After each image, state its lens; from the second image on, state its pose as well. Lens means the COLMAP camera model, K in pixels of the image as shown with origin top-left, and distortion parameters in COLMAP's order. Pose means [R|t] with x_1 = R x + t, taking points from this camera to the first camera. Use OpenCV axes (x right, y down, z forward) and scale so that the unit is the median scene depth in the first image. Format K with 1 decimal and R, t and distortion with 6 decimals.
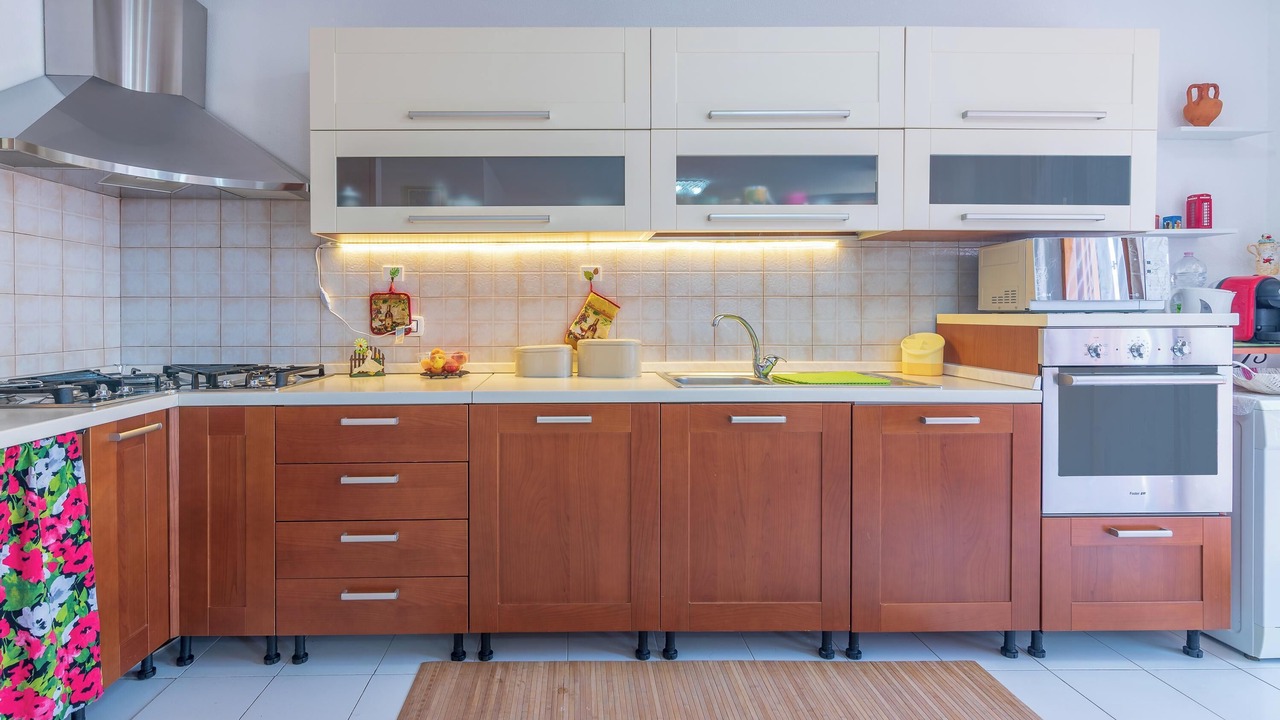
lens RADIAL K [[626.6, 0, 588.4], [0, 626.6, 322.7], [0, 0, 1]] dist [0.004154, -0.000263]
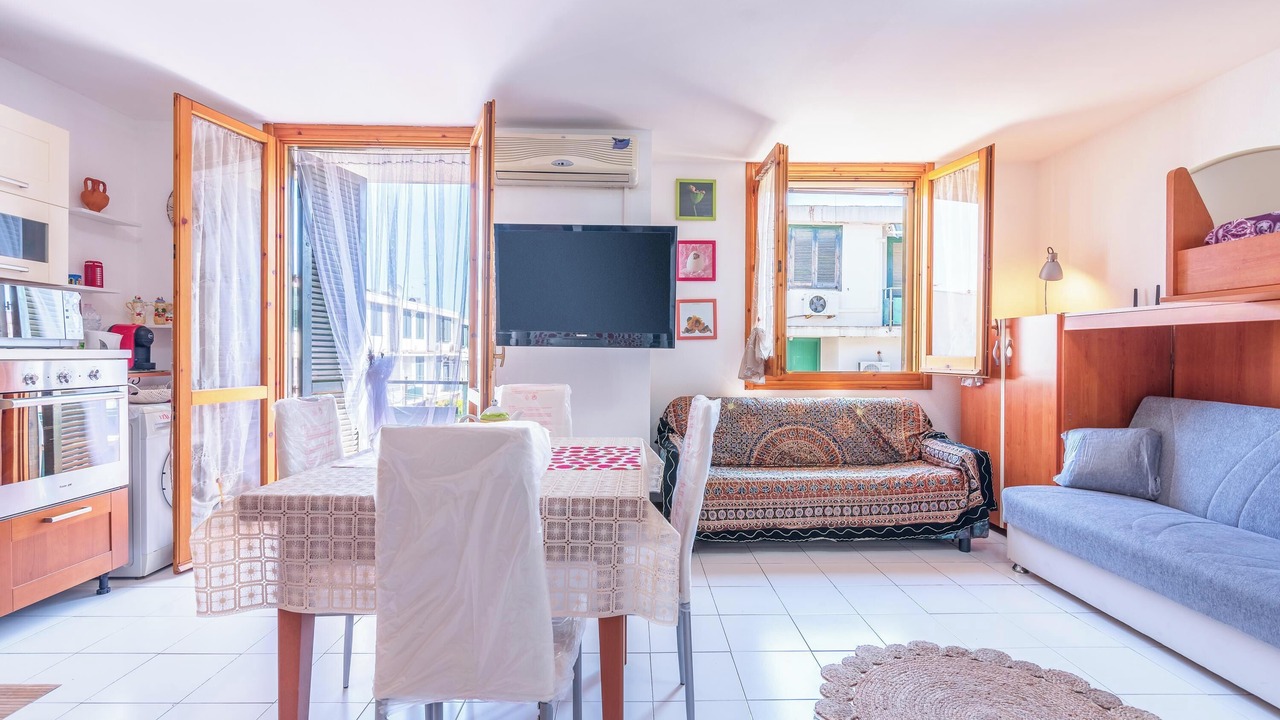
lens RADIAL K [[575.8, 0, 643.2], [0, 575.8, 359.6], [0, 0, 1]] dist [0.000036, -0.000494]
pose [[-0.011390, -0.007823, 0.999905, -0.302763], [0.006097, 0.999950, 0.007893, 0.004291], [-0.999917, 0.006186, -0.011342, -0.174220]]
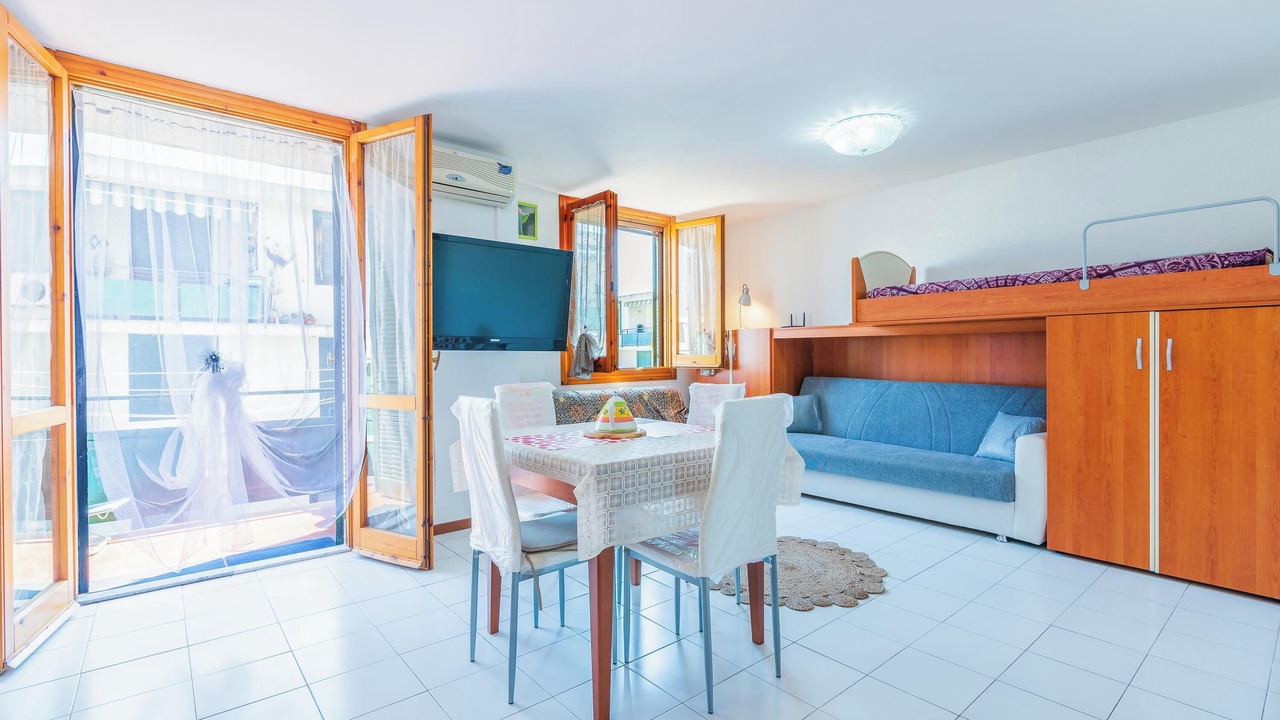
lens RADIAL K [[575.8, 0, 638.5], [0, 575.8, 362.2], [0, 0, 1]] dist [0.000036, -0.000494]
pose [[-0.634209, -0.003709, 0.773152, -0.349807], [0.017517, 0.999663, 0.019165, -0.007741], [-0.772963, 0.025698, -0.633931, 0.631283]]
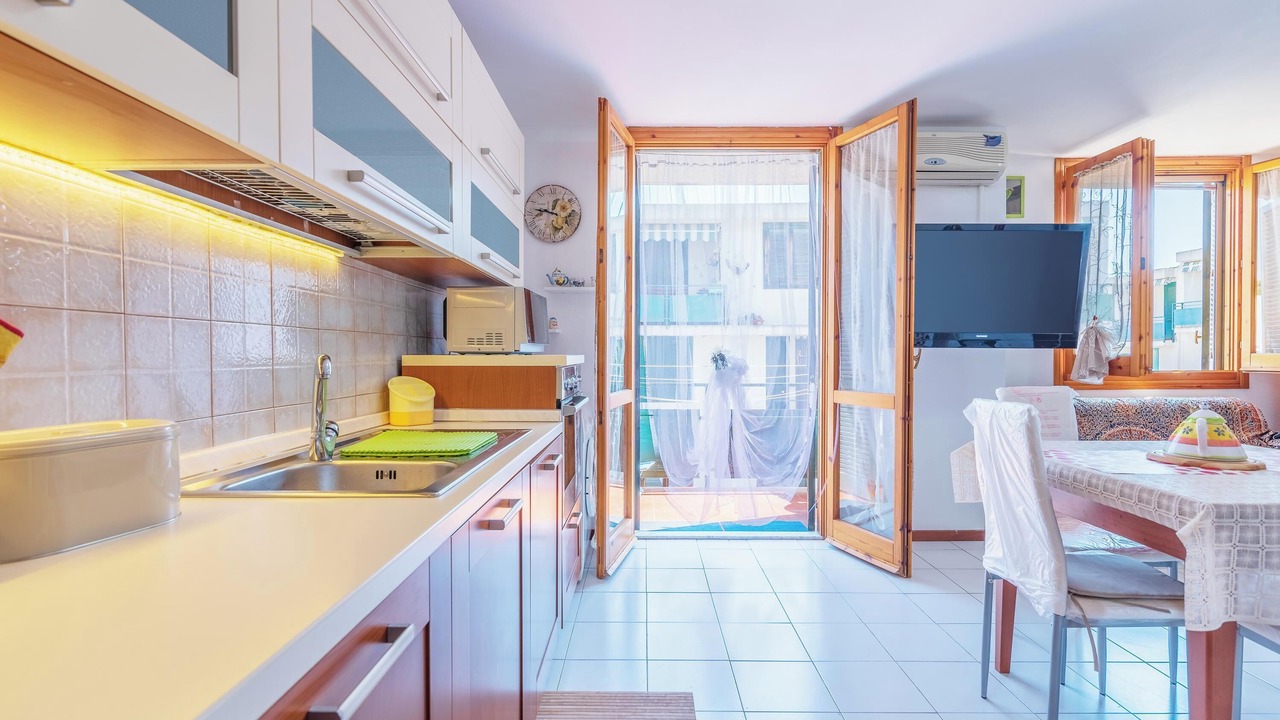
lens RADIAL K [[575.8, 0, 641.6], [0, 575.8, 360.8], [0, 0, 1]] dist [0.000036, -0.000494]
pose [[0.014185, -0.009428, 0.999855, -0.289670], [0.014449, 0.999853, 0.009223, -0.009642], [-0.999795, 0.014317, 0.014320, 0.735064]]
